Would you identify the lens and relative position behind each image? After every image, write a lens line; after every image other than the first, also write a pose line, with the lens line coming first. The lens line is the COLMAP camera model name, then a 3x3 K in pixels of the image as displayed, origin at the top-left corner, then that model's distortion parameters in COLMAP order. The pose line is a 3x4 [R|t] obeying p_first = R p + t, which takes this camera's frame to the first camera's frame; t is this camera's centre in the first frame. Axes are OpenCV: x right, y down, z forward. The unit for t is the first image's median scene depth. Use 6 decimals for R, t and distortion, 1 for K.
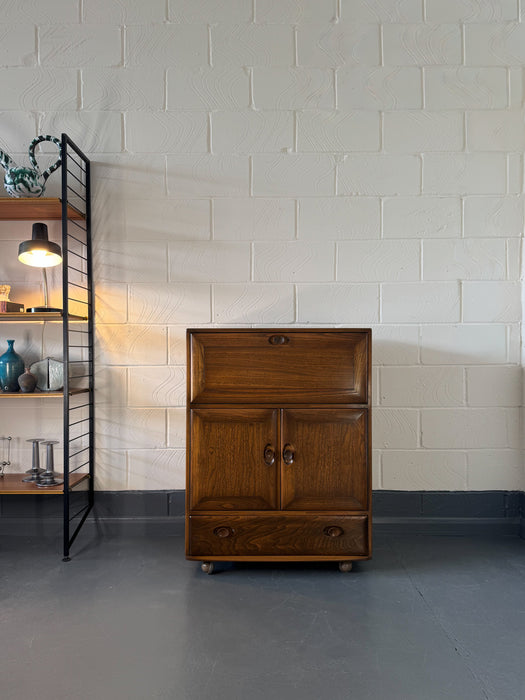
lens RADIAL K [[492.1, 0, 275.3], [0, 492.1, 362.8], [0, 0, 1]] dist [0.054392, 0.002329]
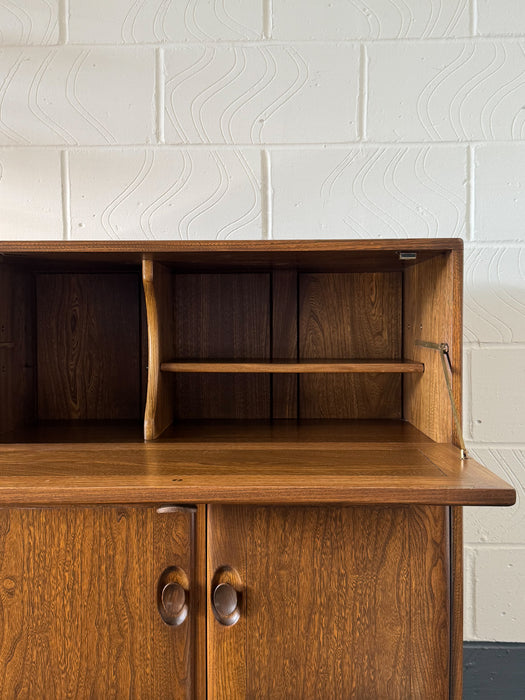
lens RADIAL K [[709.7, 0, 270.2], [0, 709.7, 347.7], [0, 0, 1]] dist [0.026535, 0.000000]
pose [[0.999845, -0.004301, -0.017044, 0.054877], [0.004531, 0.999899, 0.013457, 0.000051], [0.016985, -0.013532, 0.999764, 0.400493]]
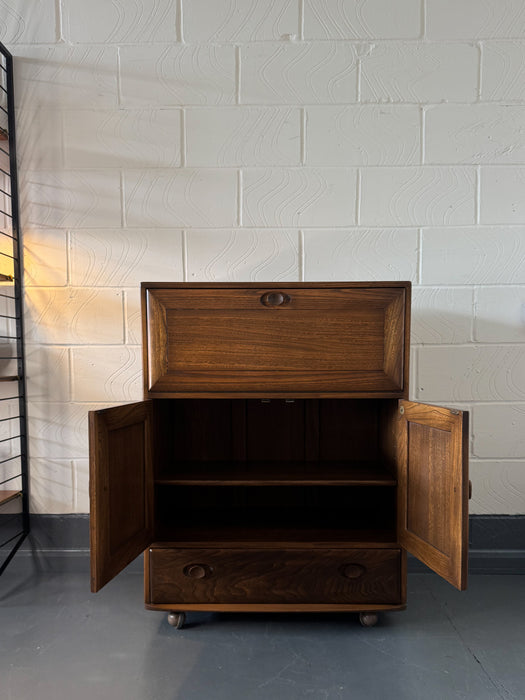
lens RADIAL K [[566.1, 0, 277.9], [0, 566.1, 401.7], [0, 0, 1]] dist [0.031465, -0.004140]
pose [[0.999967, -0.000306, -0.008151, 0.014172], [0.000785, 0.998270, 0.058794, 0.040792], [0.008119, -0.058799, 0.998237, 0.163788]]
